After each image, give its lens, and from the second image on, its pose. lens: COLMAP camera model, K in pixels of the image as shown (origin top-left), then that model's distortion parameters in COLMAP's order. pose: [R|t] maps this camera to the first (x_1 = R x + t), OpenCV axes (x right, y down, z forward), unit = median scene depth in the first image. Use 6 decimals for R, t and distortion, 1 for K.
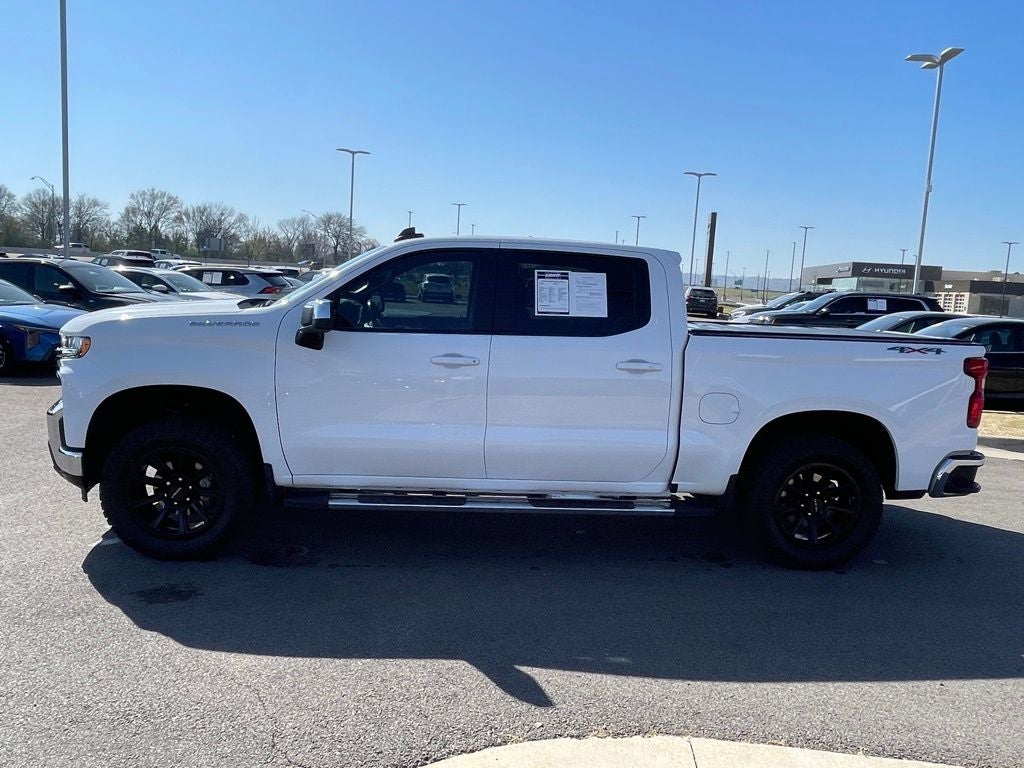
lens RADIAL K [[762.6, 0, 506.1], [0, 762.6, 389.1], [0, 0, 1]] dist [0.002190, 0.002454]
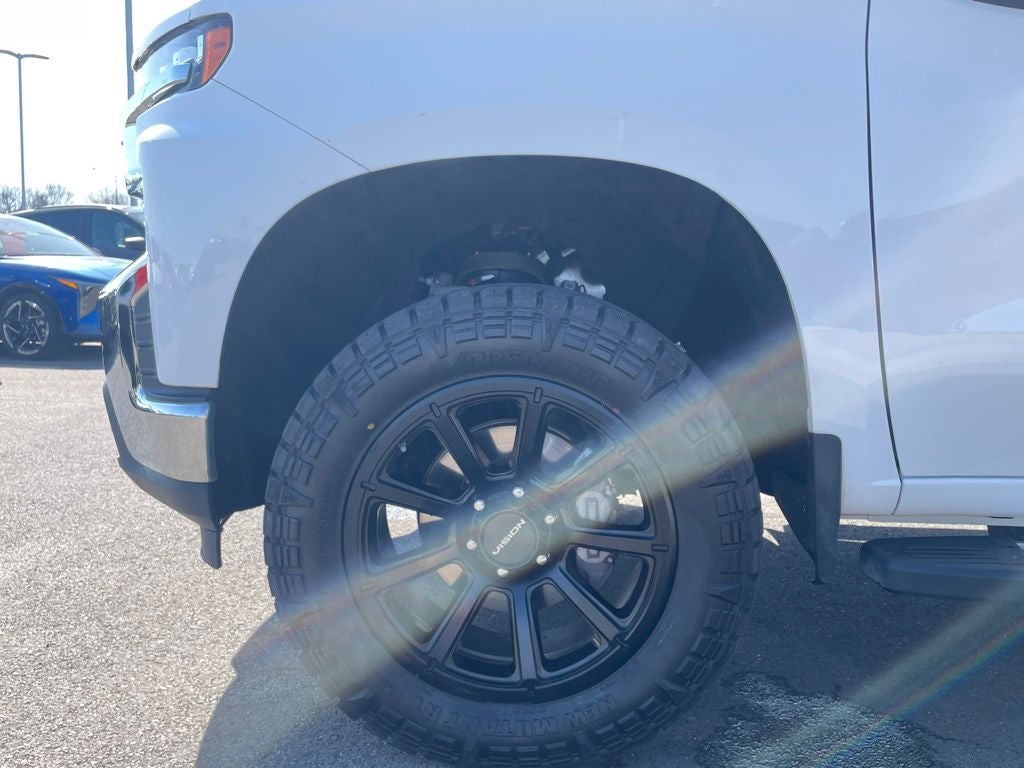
lens RADIAL K [[945.1, 0, 512.8], [0, 945.1, 382.7], [0, 0, 1]] dist [0.035045, 0.000000]
pose [[0.989751, -0.021917, -0.141115, -0.360310], [0.017705, 0.999361, -0.031035, 0.083430], [0.141705, 0.028219, 0.989507, 0.606765]]
